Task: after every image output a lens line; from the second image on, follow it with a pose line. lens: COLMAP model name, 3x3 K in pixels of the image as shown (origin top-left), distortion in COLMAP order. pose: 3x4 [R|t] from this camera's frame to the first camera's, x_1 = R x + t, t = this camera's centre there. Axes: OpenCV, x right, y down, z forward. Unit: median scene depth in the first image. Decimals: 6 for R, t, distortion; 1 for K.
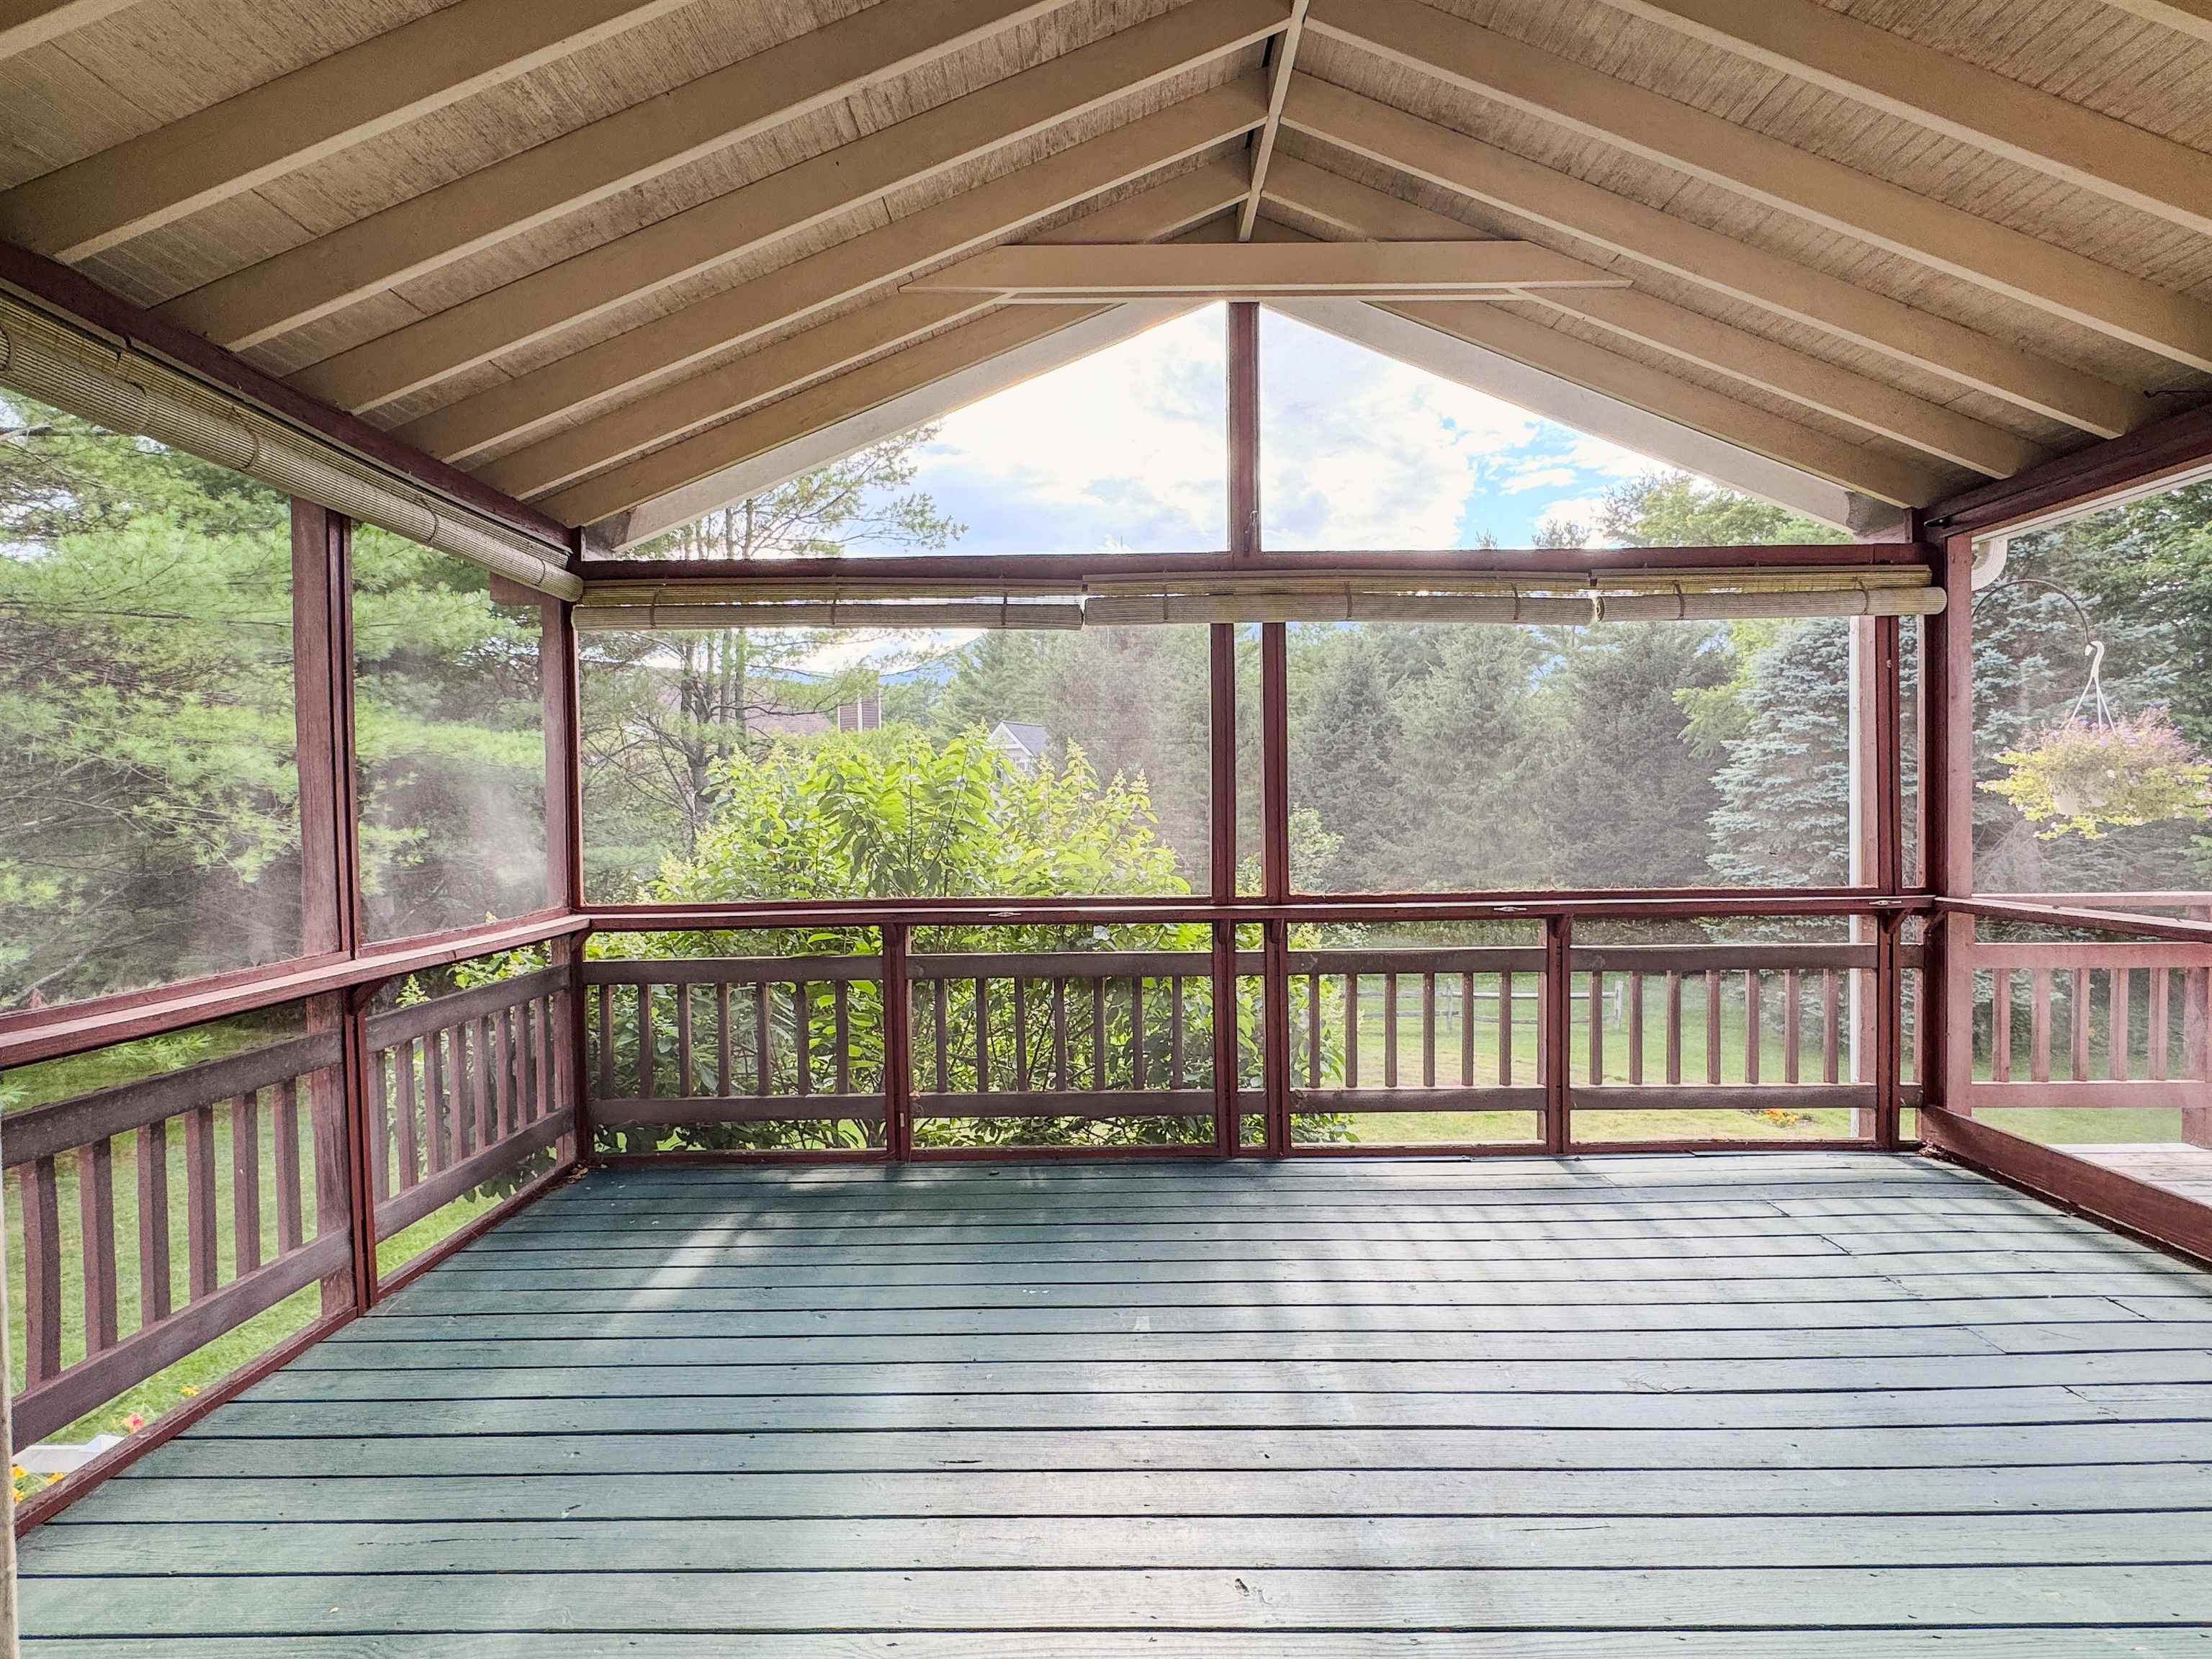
lens RADIAL K [[1109.9, 0, 1105.3], [0, 1109.9, 830.0], [0, 0, 1]] dist [-0.003322, 0.001017]
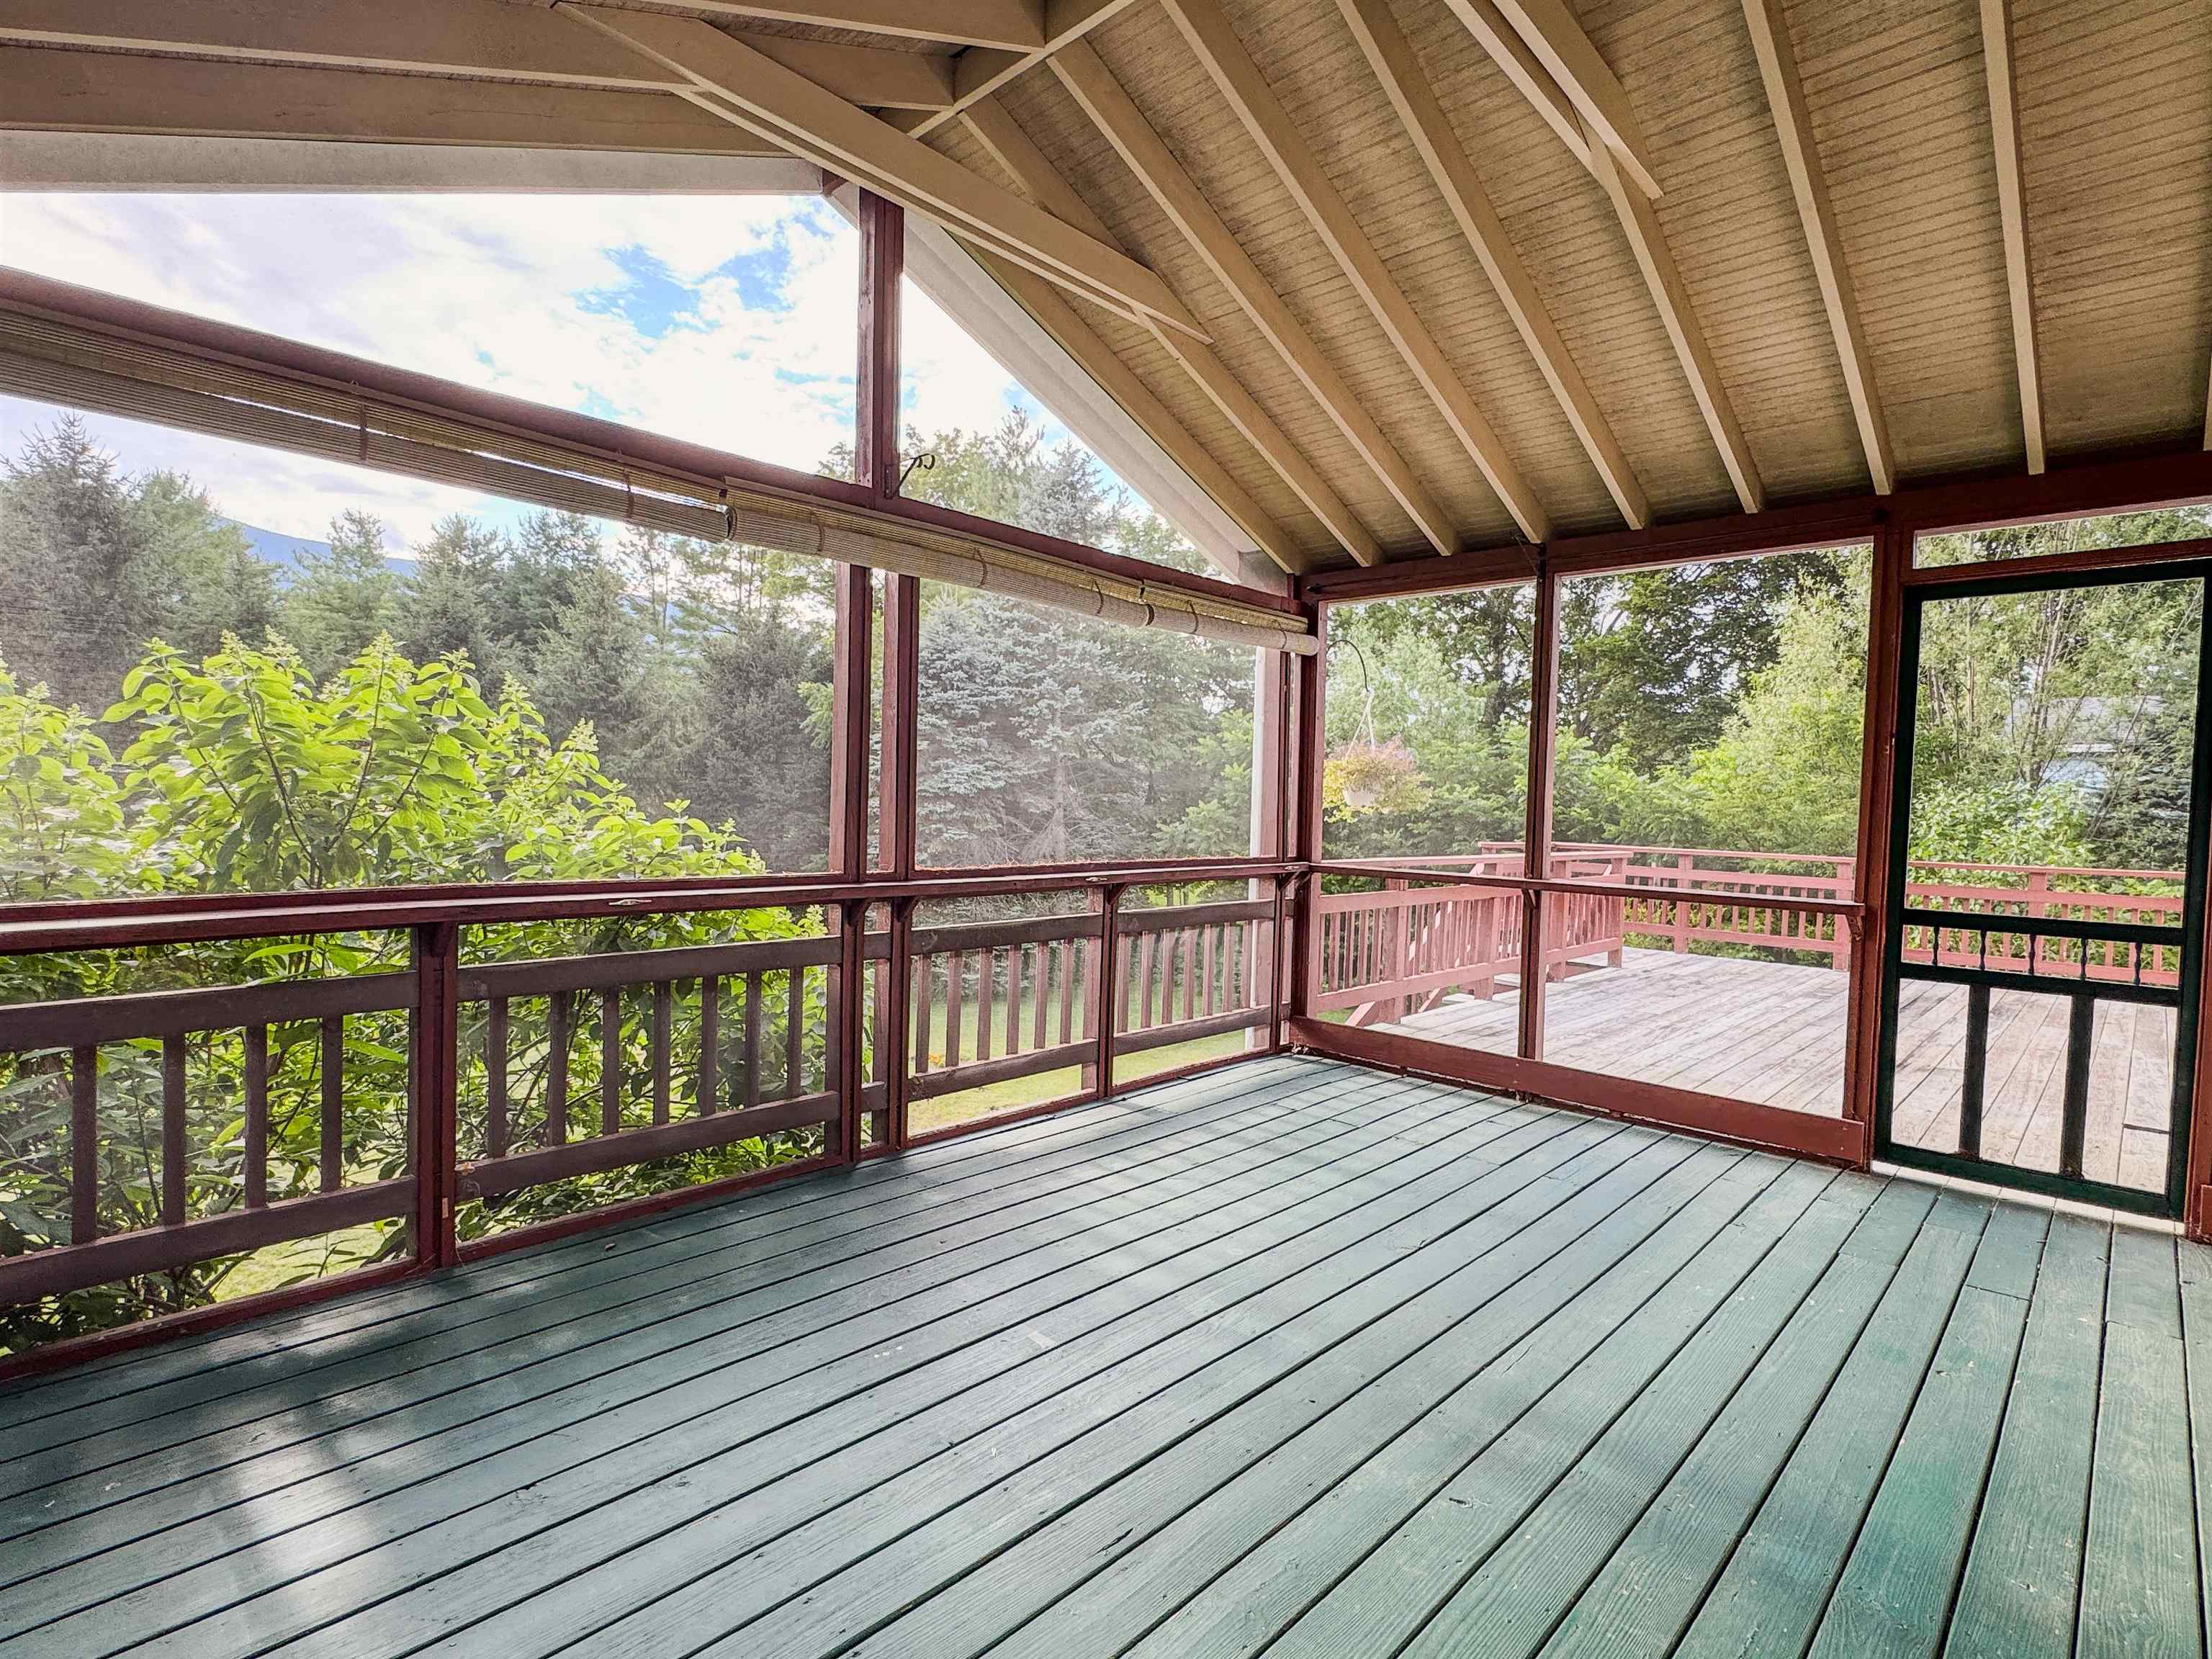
lens RADIAL K [[1109.9, 0, 1105.3], [0, 1109.9, 830.0], [0, 0, 1]] dist [-0.003322, 0.001017]
pose [[0.687980, 0.007724, 0.725689, -0.402530], [-0.019741, 0.999773, 0.008074, 0.013516], [-0.725461, -0.019881, 0.687976, 0.237839]]
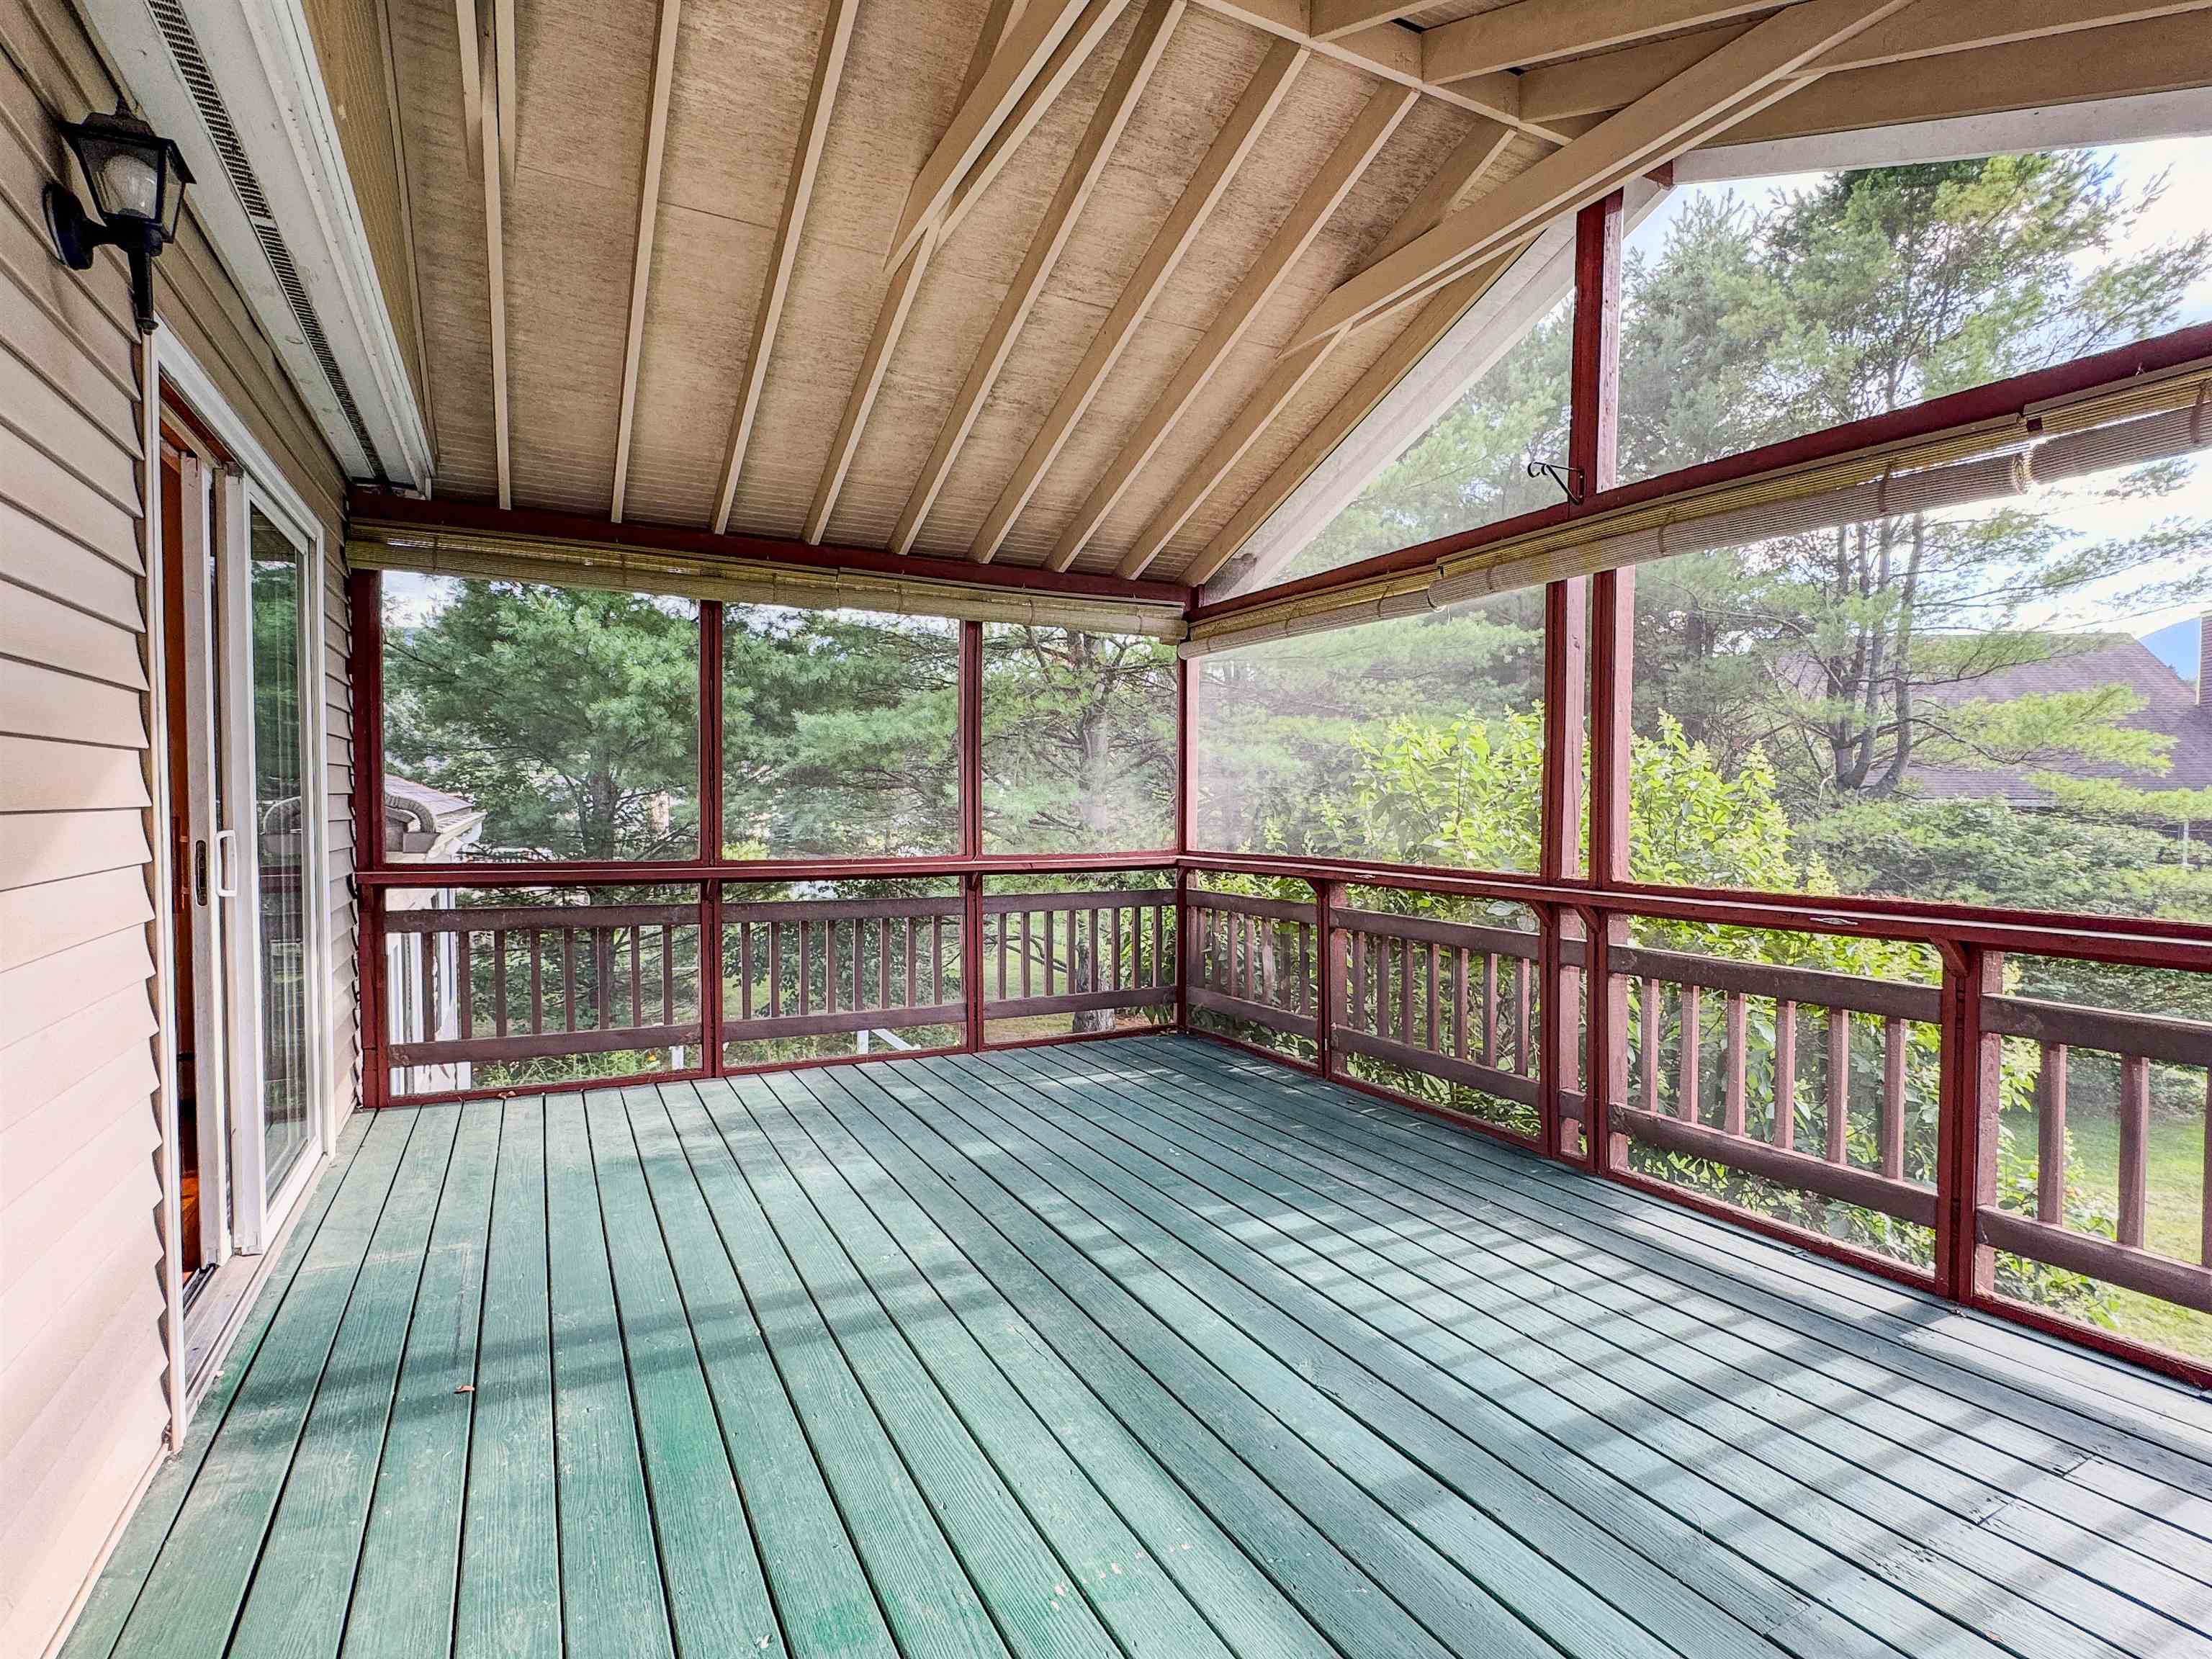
lens RADIAL K [[1109.9, 0, 1105.3], [0, 1109.9, 830.0], [0, 0, 1]] dist [-0.003322, 0.001017]
pose [[0.462833, 0.037852, -0.885637, 0.750347], [-0.027467, 0.999221, 0.028352, 0.004673], [0.886020, 0.011204, 0.463512, 0.238402]]
